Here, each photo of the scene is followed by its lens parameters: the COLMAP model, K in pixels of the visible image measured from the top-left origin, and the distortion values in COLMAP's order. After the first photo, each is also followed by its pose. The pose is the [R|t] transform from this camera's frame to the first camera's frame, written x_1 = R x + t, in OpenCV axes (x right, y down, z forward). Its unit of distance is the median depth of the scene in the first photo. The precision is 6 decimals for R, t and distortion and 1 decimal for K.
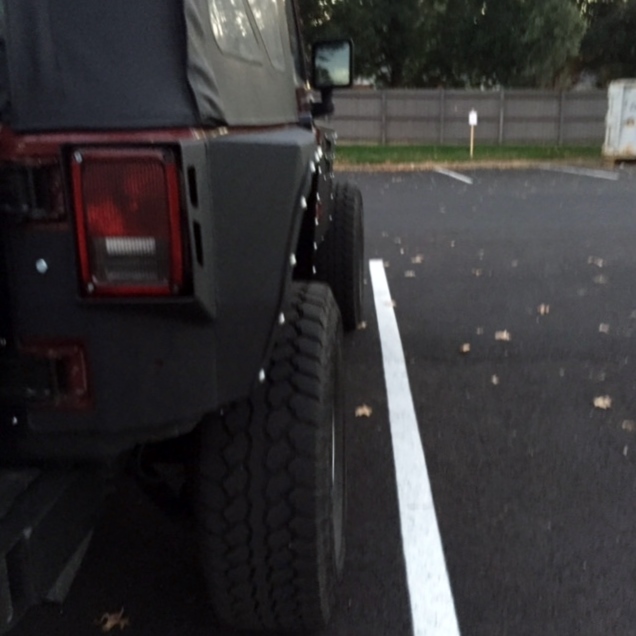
lens RADIAL K [[757.3, 0, 318.0], [0, 757.3, 318.0], [0, 0, 1]] dist [0.044210, -0.002325]
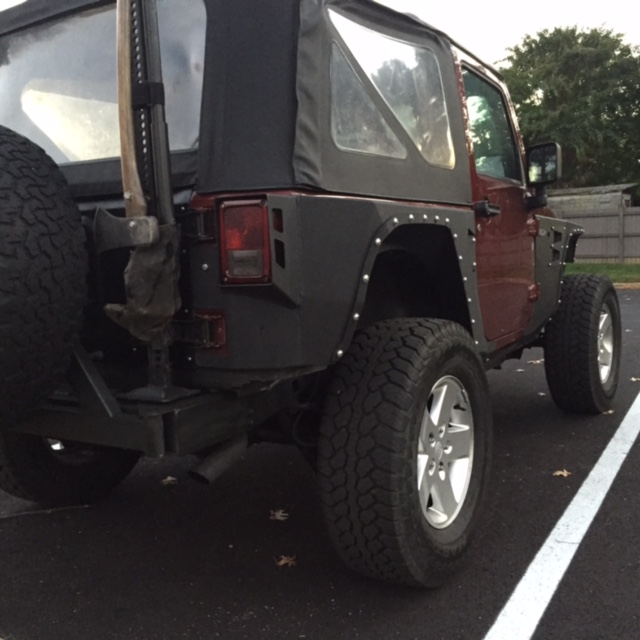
lens RADIAL K [[762.1, 0, 320.0], [0, 762.1, 320.0], [0, 0, 1]] dist [0.044210, -0.002325]
pose [[0.887008, 0.034689, -0.460449, 0.664708], [-0.109668, 0.984468, -0.137098, 0.254842], [0.448541, 0.172104, 0.877035, -0.405915]]
